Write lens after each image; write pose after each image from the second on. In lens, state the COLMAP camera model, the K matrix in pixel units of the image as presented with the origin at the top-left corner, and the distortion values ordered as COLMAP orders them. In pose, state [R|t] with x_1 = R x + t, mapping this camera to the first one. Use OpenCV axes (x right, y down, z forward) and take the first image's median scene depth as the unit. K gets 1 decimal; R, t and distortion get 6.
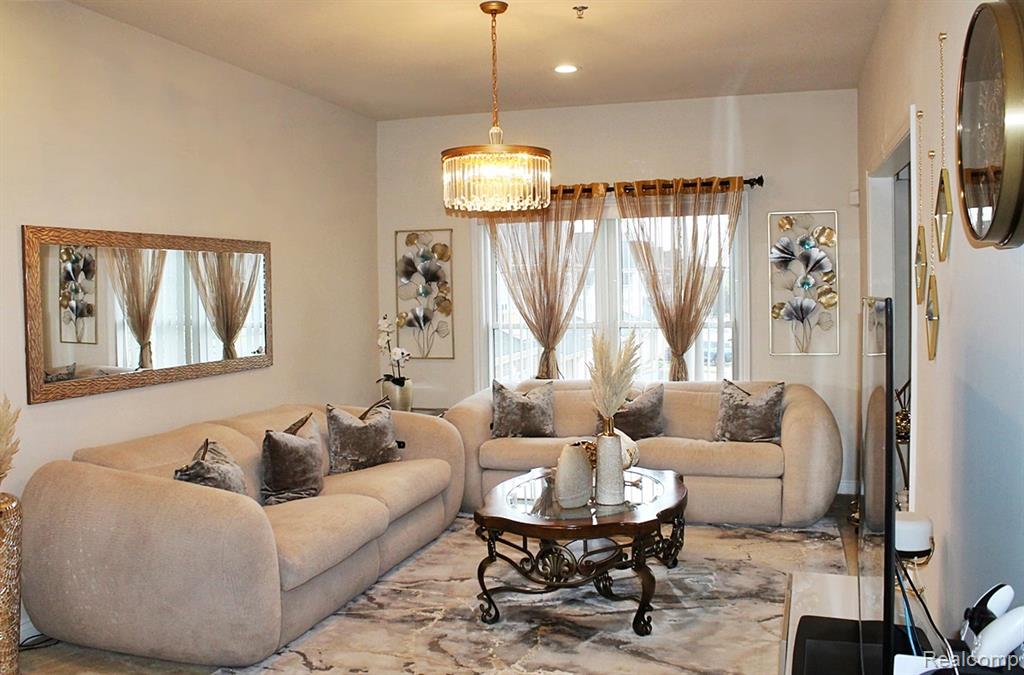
lens RADIAL K [[946.3, 0, 512.1], [0, 946.3, 327.5], [0, 0, 1]] dist [-0.117281, 0.004307]
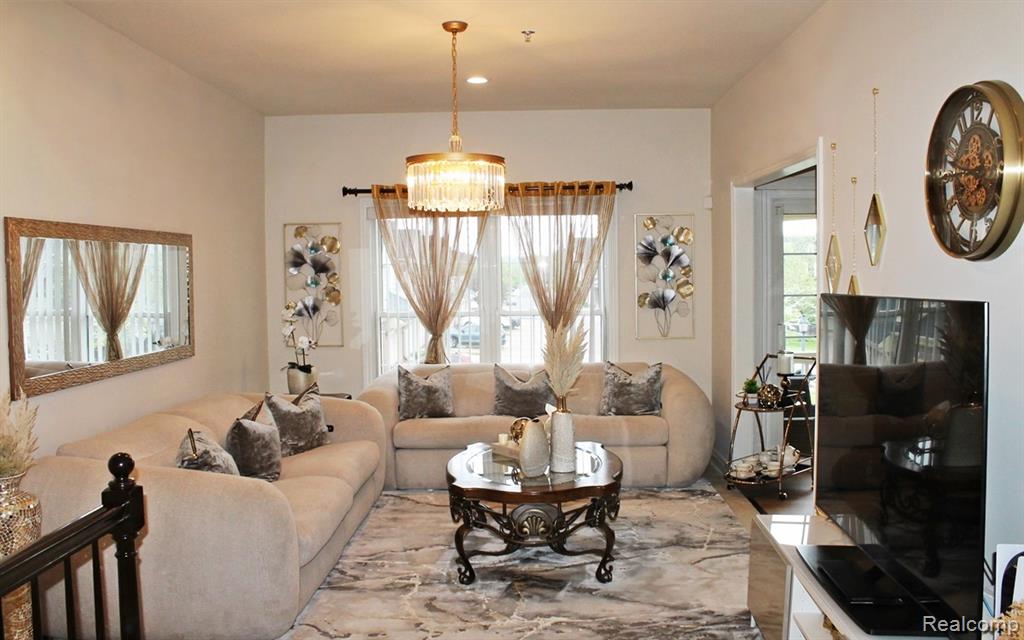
lens RADIAL K [[926.7, 0, 512.0], [0, 926.7, 320.0], [0, 0, 1]] dist [-0.111875, 0.006932]
pose [[0.963151, -0.007949, 0.268842, -0.209275], [0.005584, 0.999939, 0.009561, -0.006347], [-0.268902, -0.007707, 0.963137, -0.050260]]
